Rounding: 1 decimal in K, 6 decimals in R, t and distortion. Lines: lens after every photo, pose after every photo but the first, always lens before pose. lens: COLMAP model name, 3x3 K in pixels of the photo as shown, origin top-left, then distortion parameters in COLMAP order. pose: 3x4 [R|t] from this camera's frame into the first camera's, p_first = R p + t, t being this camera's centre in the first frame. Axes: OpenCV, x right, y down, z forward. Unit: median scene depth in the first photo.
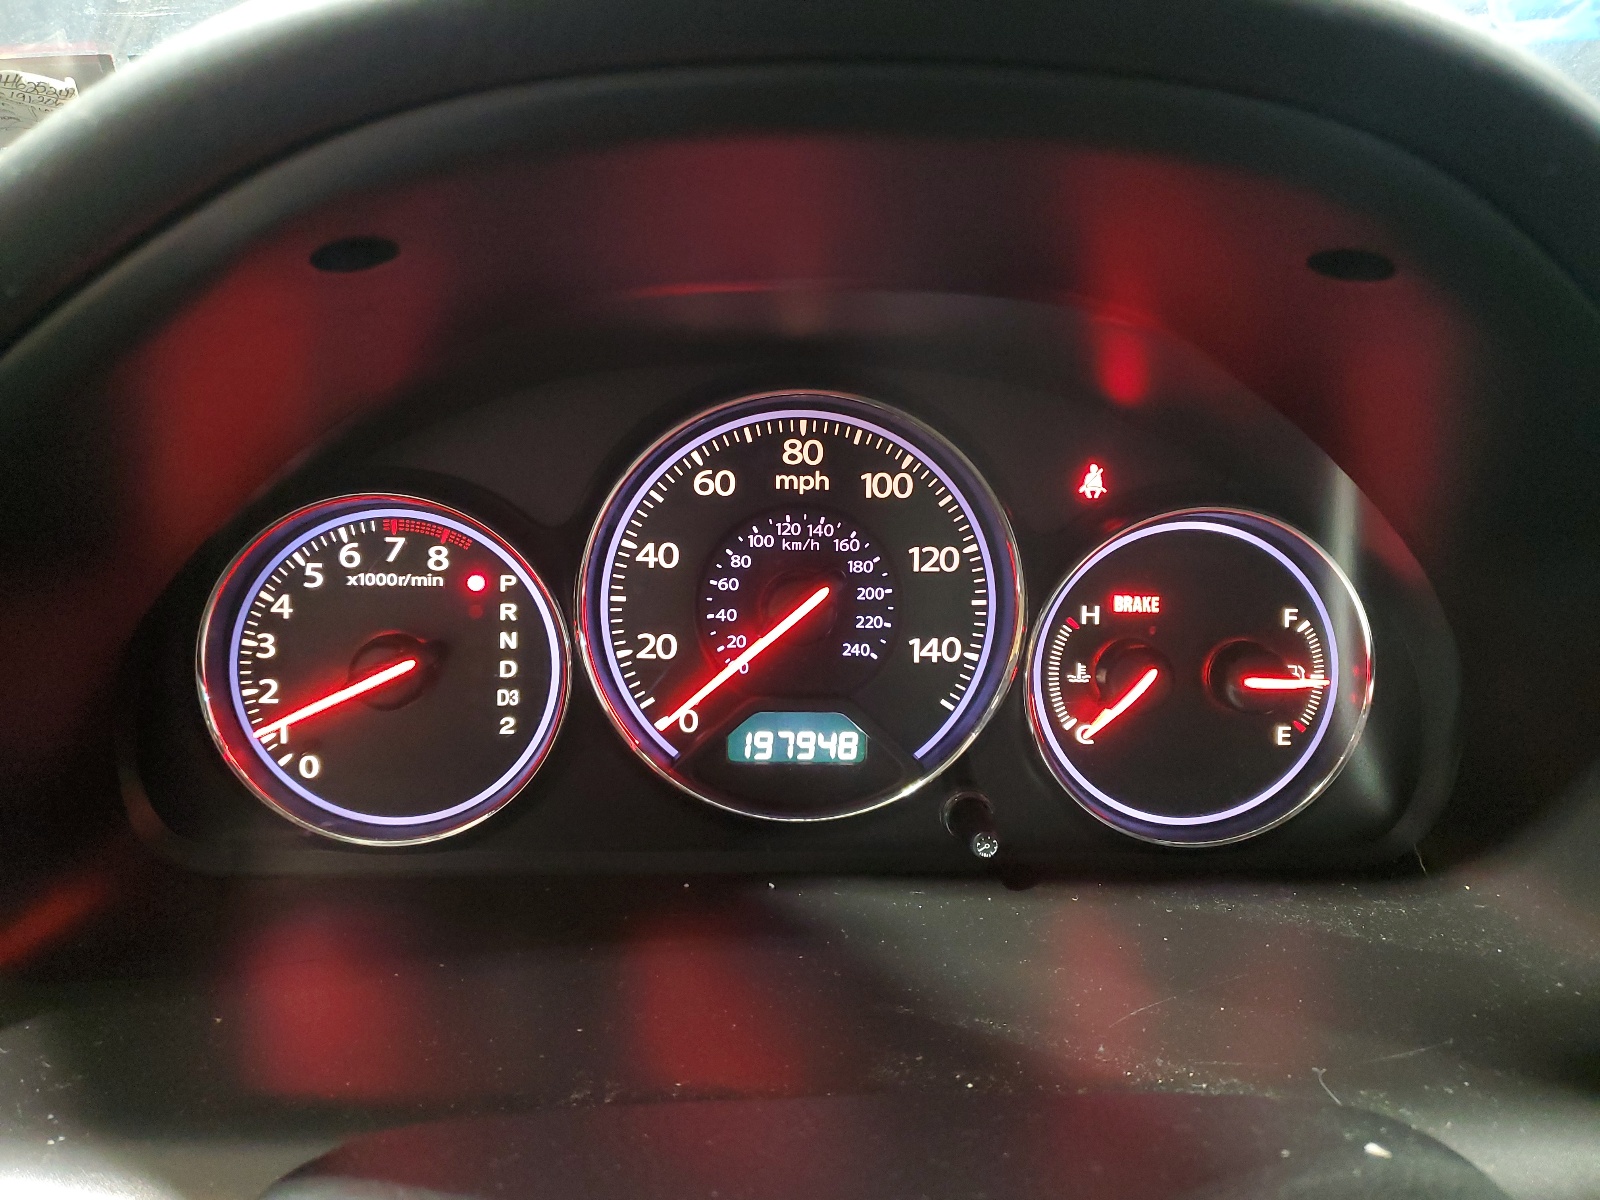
lens RADIAL K [[1212.2, 0, 799.0], [0, 1212.2, 592.0], [0, 0, 1]] dist [0.014686, -0.005345]
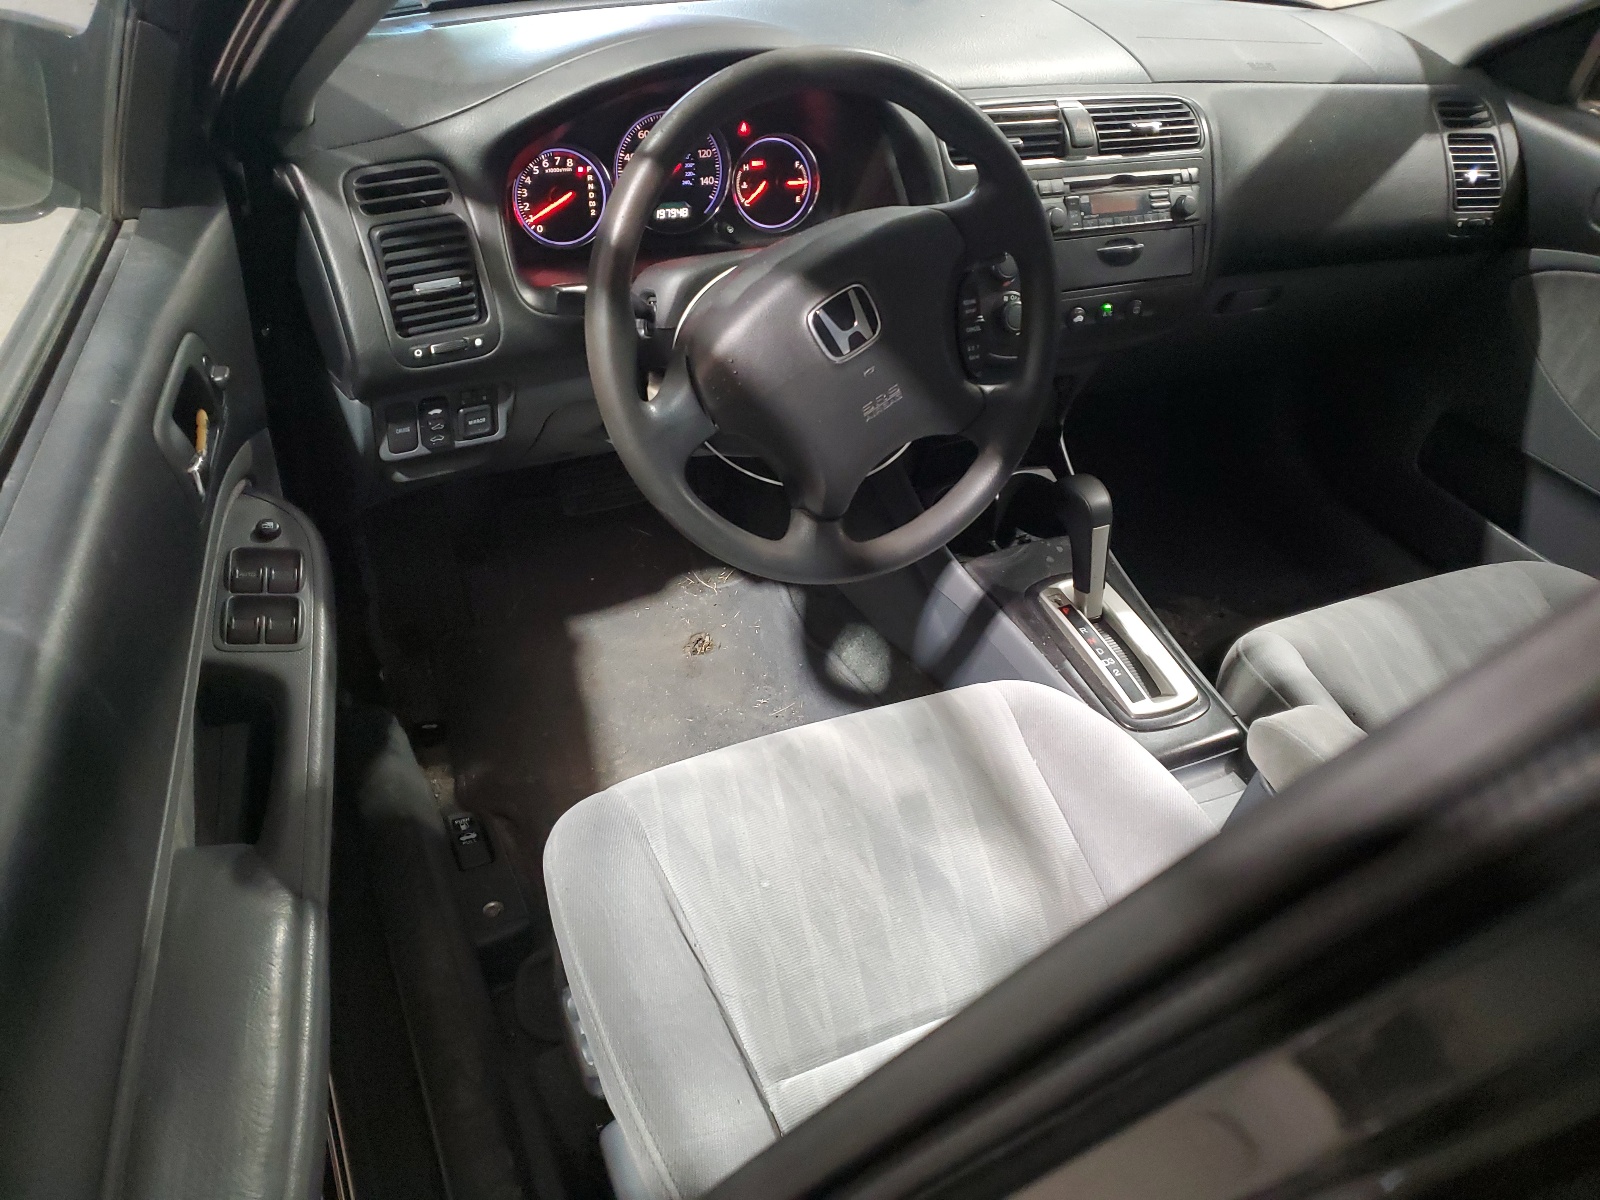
lens RADIAL K [[1212.2, 0, 794.1], [0, 1212.2, 602.7], [0, 0, 1]] dist [0.014686, -0.005345]
pose [[0.924736, -0.188468, 0.330669, -1.079060], [0.083527, 0.948105, 0.306791, 0.151293], [-0.371330, -0.256081, 0.892489, -2.638157]]
